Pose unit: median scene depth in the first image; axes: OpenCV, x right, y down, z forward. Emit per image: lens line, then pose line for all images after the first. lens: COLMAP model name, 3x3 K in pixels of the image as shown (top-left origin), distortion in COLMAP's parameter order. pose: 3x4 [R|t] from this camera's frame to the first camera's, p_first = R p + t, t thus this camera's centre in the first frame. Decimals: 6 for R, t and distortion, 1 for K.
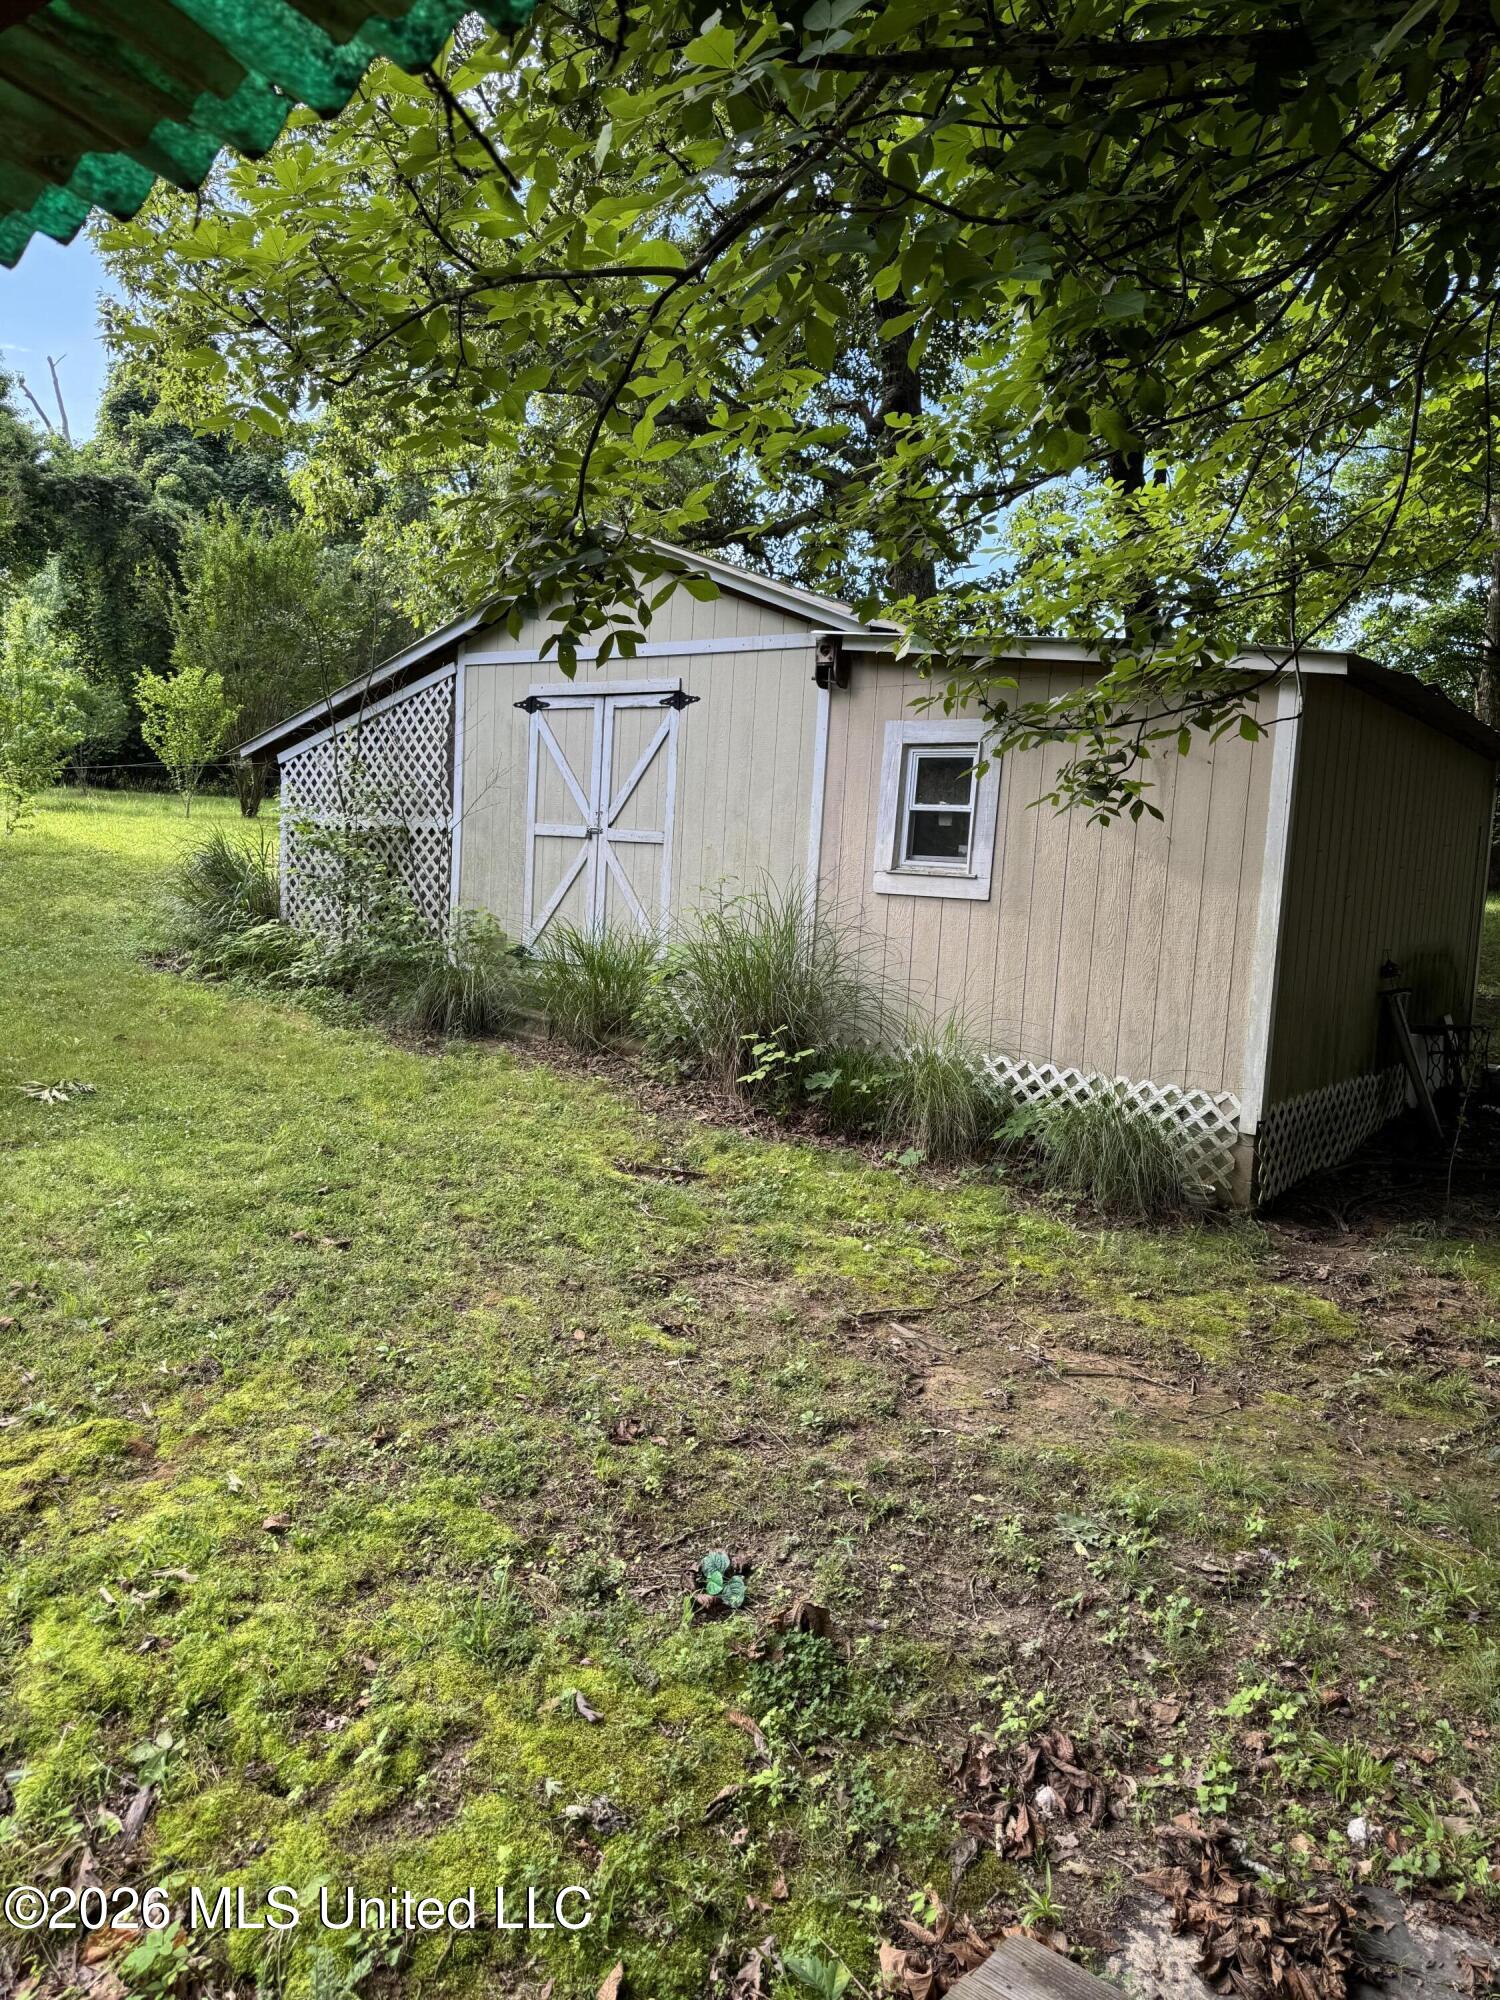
lens RADIAL K [[1394.7, 0, 748.3], [0, 1394.7, 1025.5], [0, 0, 1]] dist [0.143791, -0.265601]
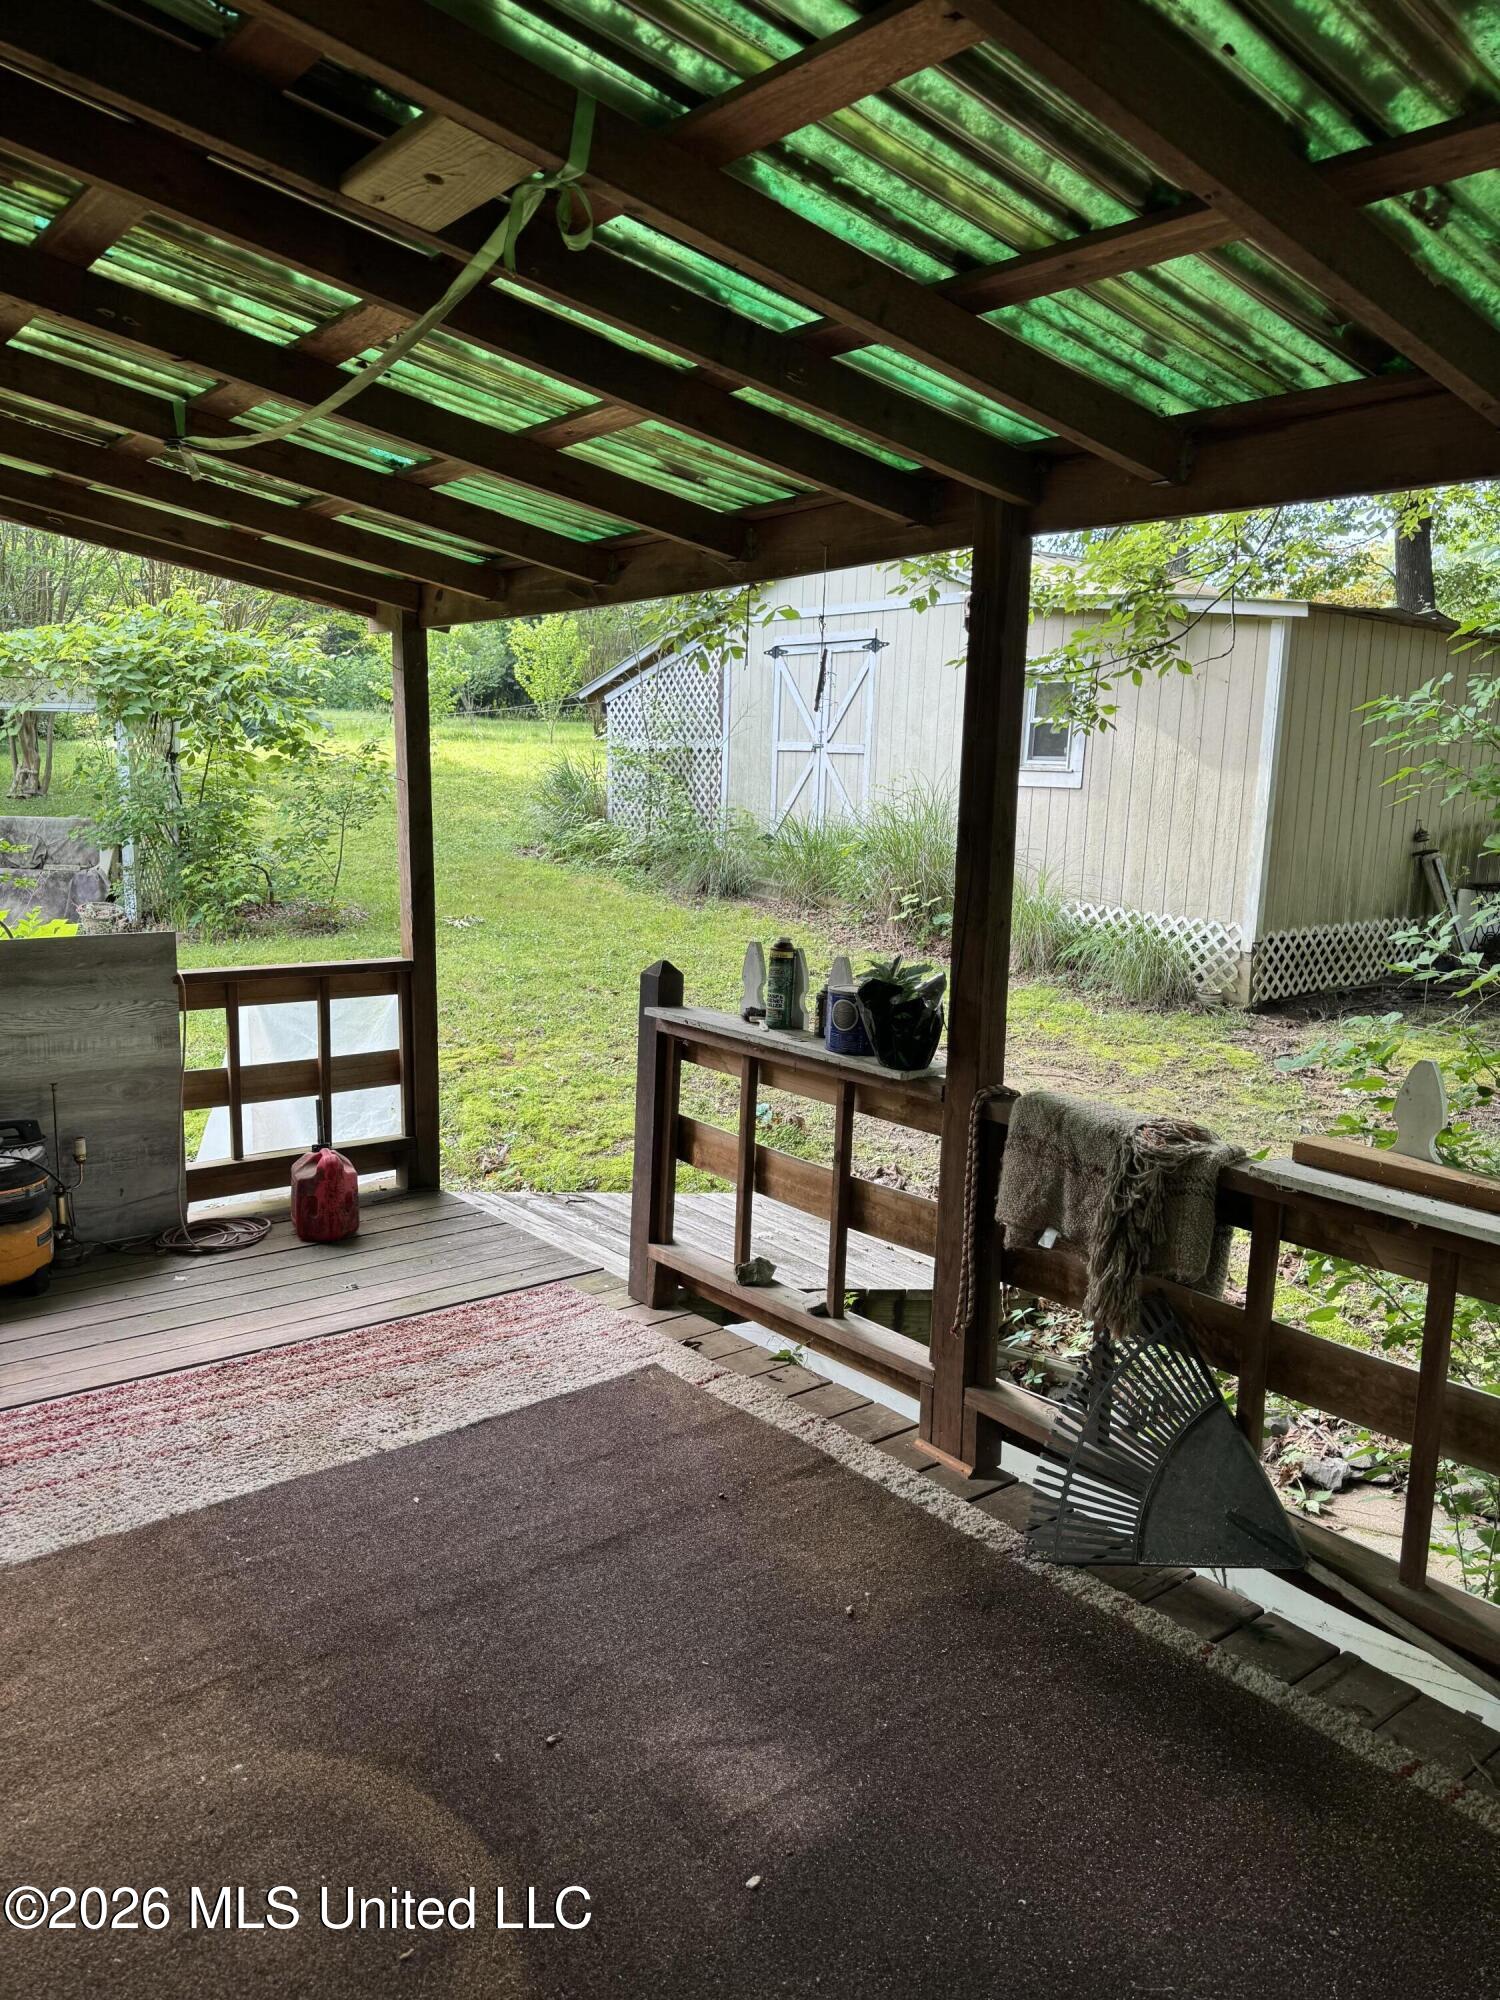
lens RADIAL K [[1394.7, 0, 748.3], [0, 1394.7, 1025.5], [0, 0, 1]] dist [0.143791, -0.265601]
pose [[0.970280, 0.016214, -0.241443, 0.167657], [-0.000636, 0.997920, 0.064460, 0.046359], [0.241986, -0.062391, 0.968272, -0.368344]]
